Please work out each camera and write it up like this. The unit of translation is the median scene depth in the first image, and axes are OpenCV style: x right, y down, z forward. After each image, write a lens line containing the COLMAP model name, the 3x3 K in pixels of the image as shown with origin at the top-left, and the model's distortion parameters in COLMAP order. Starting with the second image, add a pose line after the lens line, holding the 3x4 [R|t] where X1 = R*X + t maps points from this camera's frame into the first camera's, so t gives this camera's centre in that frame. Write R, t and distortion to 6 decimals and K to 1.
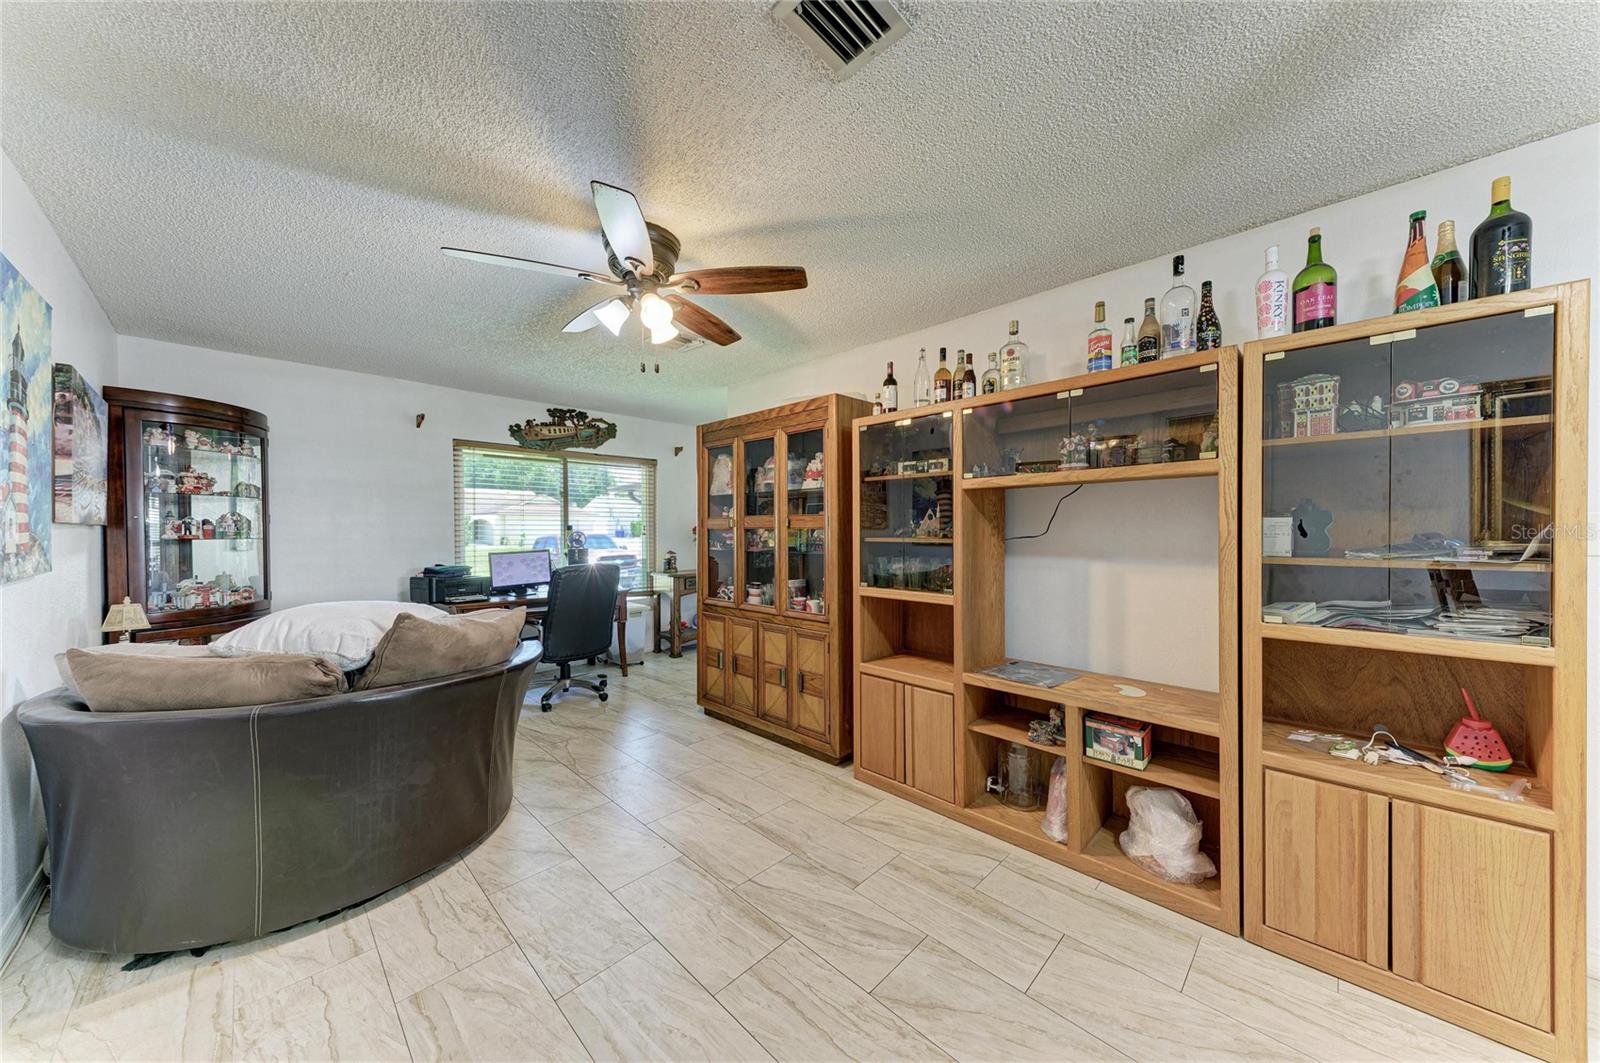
lens RADIAL K [[540.4, 0, 800.9], [0, 540.4, 535.1], [0, 0, 1]] dist [0.019755, -0.004965]
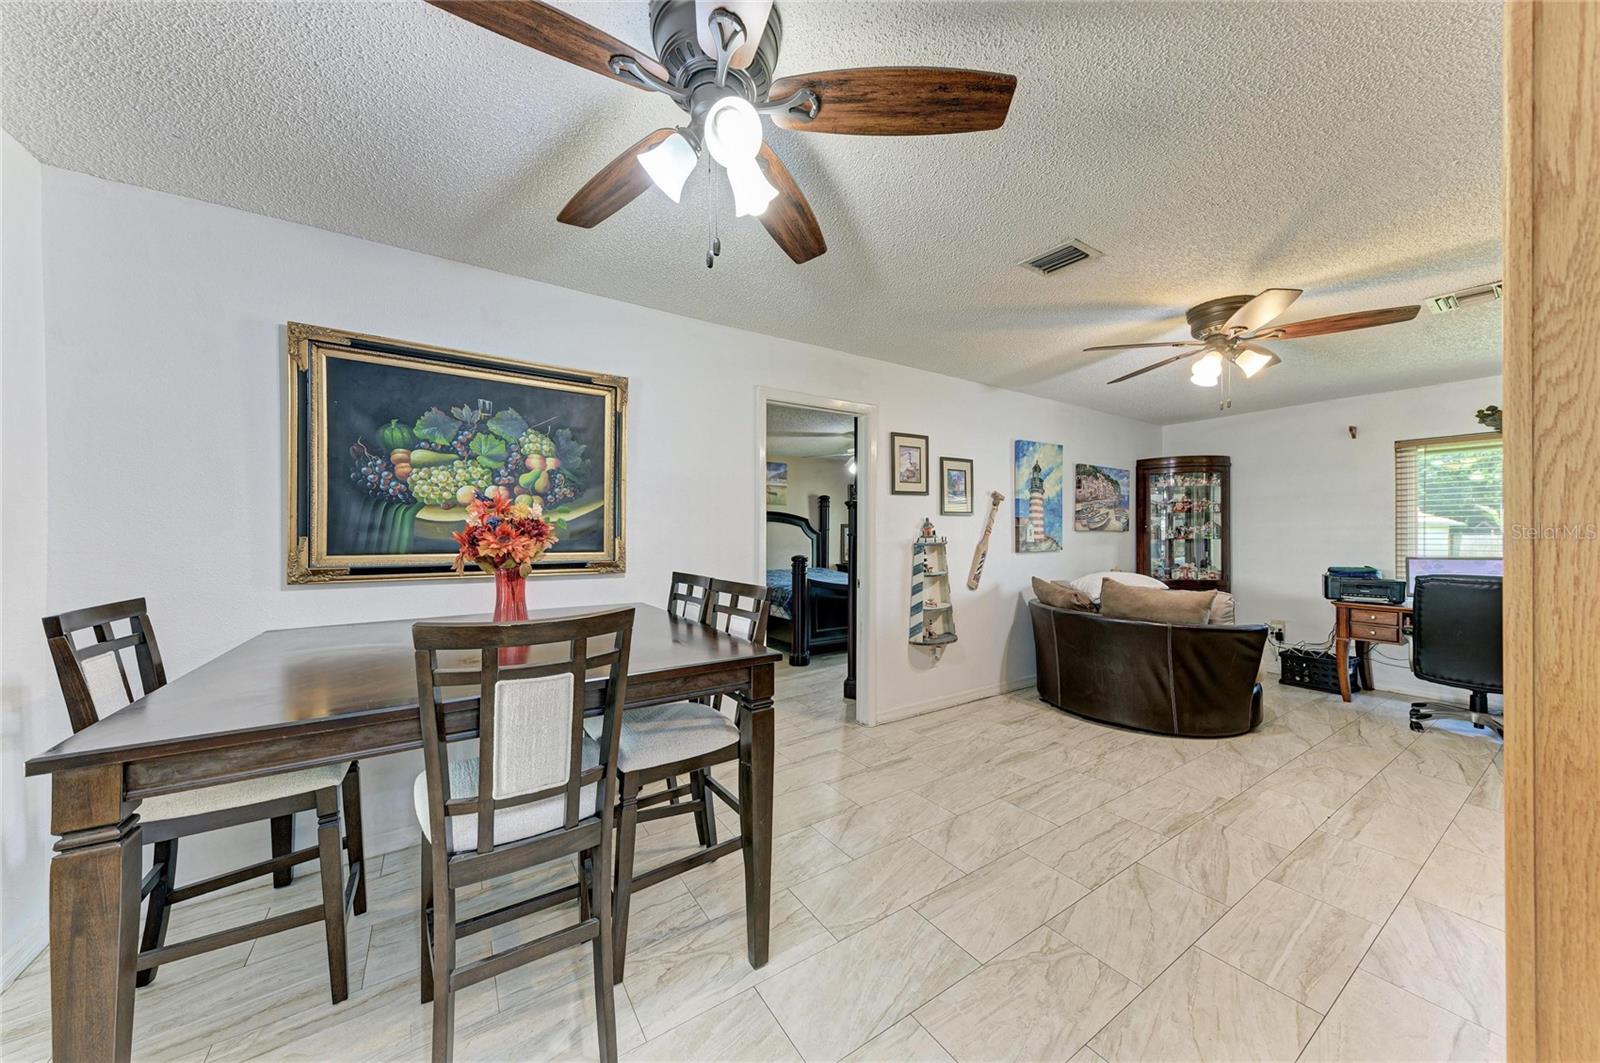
lens RADIAL K [[559.5, 0, 816.4], [0, 559.5, 537.7], [0, 0, 1]] dist [0.002487, 0.000118]
pose [[-0.175525, 0.010906, -0.984415, 1.282229], [-0.008665, 0.999883, 0.012623, -0.011802], [0.984437, 0.010746, -0.175410, 0.323927]]
